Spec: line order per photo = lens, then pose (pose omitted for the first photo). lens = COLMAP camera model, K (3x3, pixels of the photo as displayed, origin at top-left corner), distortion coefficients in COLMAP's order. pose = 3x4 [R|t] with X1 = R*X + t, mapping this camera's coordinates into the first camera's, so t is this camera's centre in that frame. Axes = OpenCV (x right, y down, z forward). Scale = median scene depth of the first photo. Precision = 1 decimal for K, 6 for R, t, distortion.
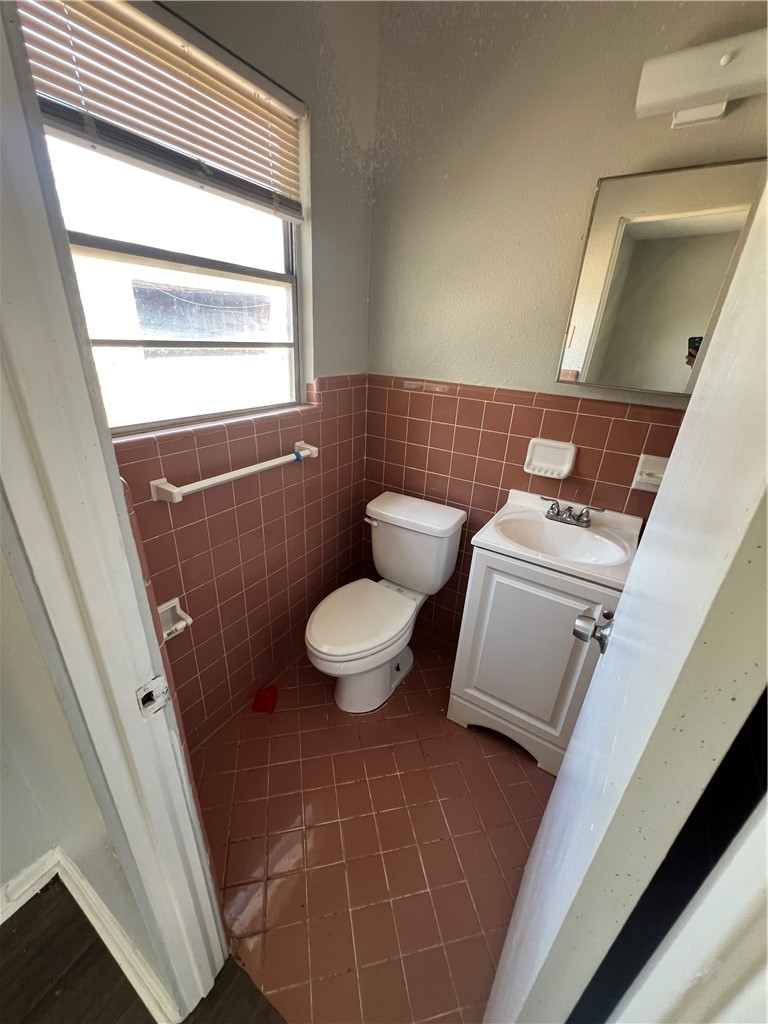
lens RADIAL K [[405.9, 0, 384.0], [0, 405.9, 512.0], [0, 0, 1]] dist [0.000325, -0.000375]
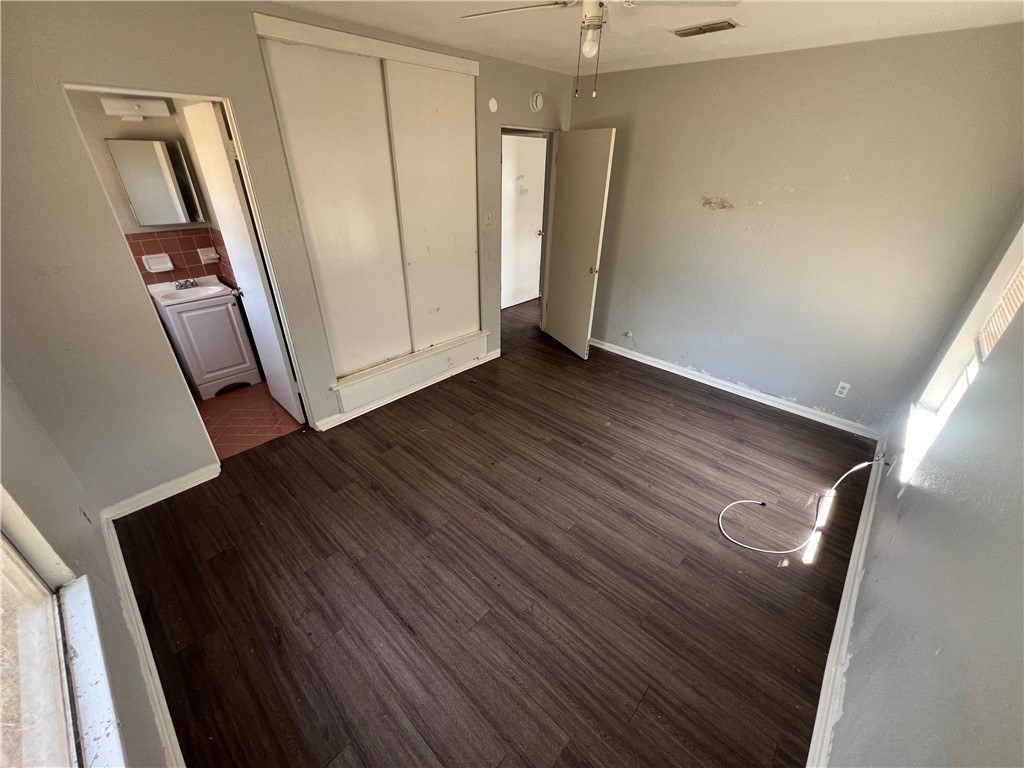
lens RADIAL K [[405.9, 0, 512.0], [0, 405.9, 384.0], [0, 0, 1]] dist [0.000325, -0.000375]
pose [[0.177913, -0.517453, 0.837012, -1.346560], [0.391227, 0.817664, 0.422334, 0.207047], [-0.902933, 0.252323, 0.347915, -1.221277]]
